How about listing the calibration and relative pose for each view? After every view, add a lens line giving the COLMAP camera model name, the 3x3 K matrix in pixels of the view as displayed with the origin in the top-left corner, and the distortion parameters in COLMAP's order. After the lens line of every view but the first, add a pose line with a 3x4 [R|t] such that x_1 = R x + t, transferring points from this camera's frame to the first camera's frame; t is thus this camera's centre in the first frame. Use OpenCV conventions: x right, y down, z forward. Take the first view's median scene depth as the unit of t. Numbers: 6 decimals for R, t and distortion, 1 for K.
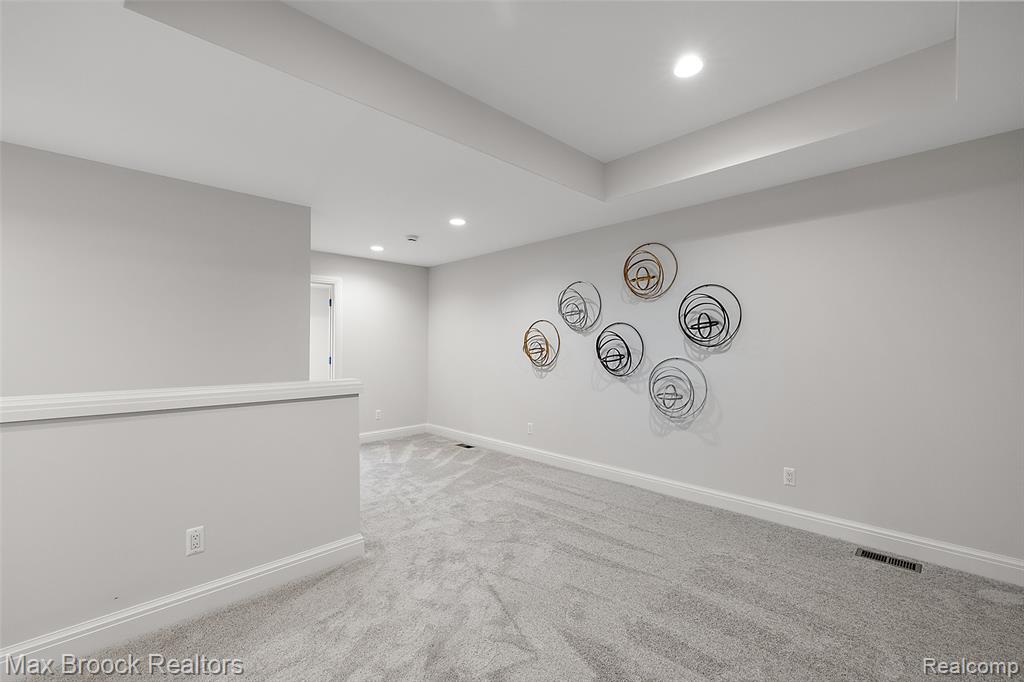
lens RADIAL K [[444.5, 0, 510.3], [0, 444.5, 338.8], [0, 0, 1]] dist [0.000333, 0.000270]
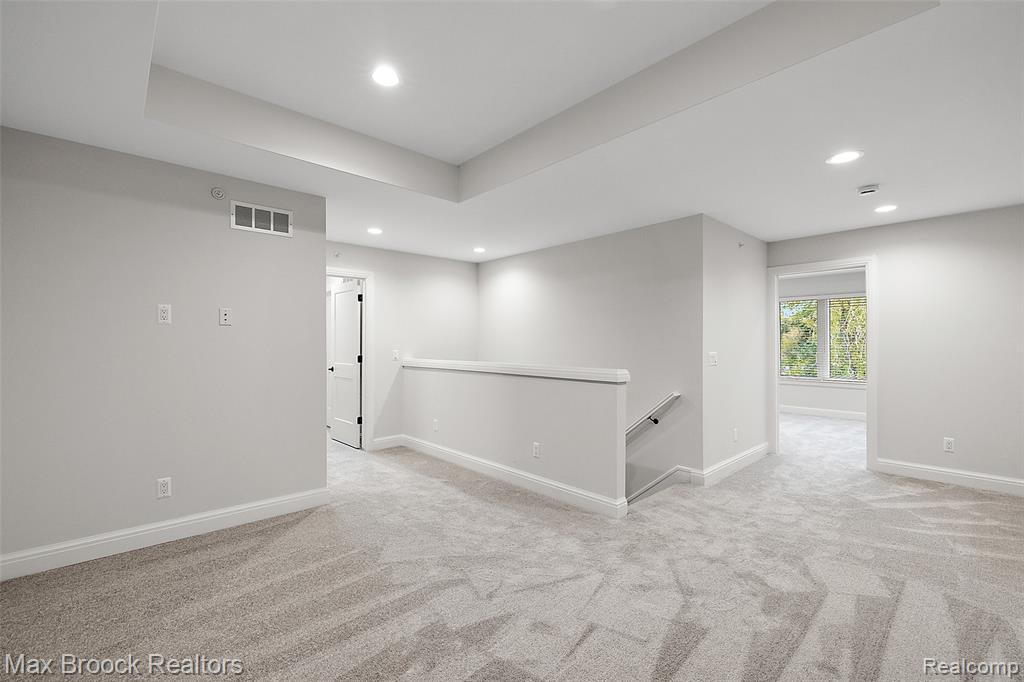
lens RADIAL K [[444.5, 0, 508.6], [0, 444.5, 340.4], [0, 0, 1]] dist [0.000333, 0.000270]
pose [[-0.037129, 0.000805, -0.999310, 0.503100], [0.009748, 0.999952, 0.000443, 0.006089], [0.999263, -0.009724, -0.037135, 0.450337]]
